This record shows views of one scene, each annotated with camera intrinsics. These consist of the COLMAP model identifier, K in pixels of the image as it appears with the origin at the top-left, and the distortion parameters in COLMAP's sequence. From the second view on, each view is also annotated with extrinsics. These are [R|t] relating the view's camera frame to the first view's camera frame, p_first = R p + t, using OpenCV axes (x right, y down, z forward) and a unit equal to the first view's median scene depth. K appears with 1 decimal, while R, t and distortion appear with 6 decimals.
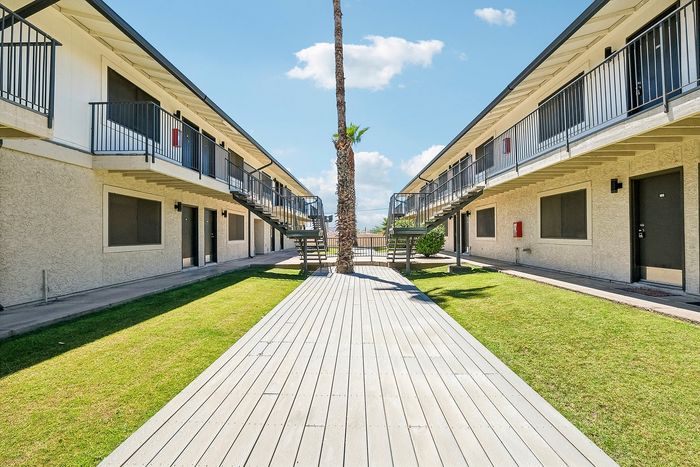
lens RADIAL K [[305.4, 0, 353.5], [0, 305.4, 235.8], [0, 0, 1]] dist [-0.005914, 0.000652]
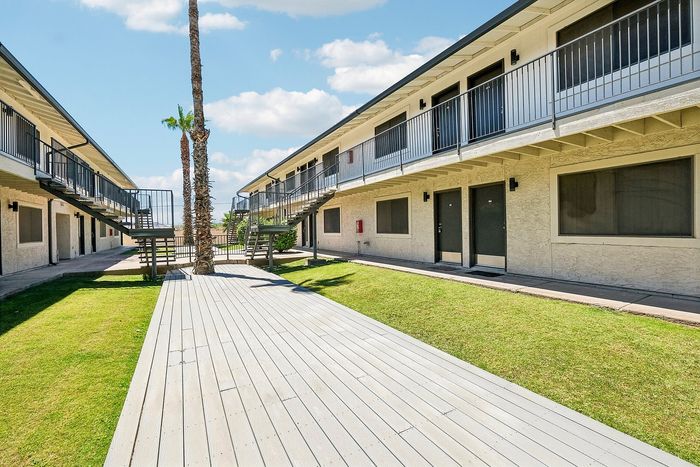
lens RADIAL K [[305.4, 0, 351.2], [0, 305.4, 232.0], [0, 0, 1]] dist [-0.005914, 0.000652]
pose [[0.854067, -0.013947, 0.519976, -0.185470], [0.011948, 0.999903, 0.007195, -0.011234], [-0.520026, 0.000067, 0.854150, -0.049098]]
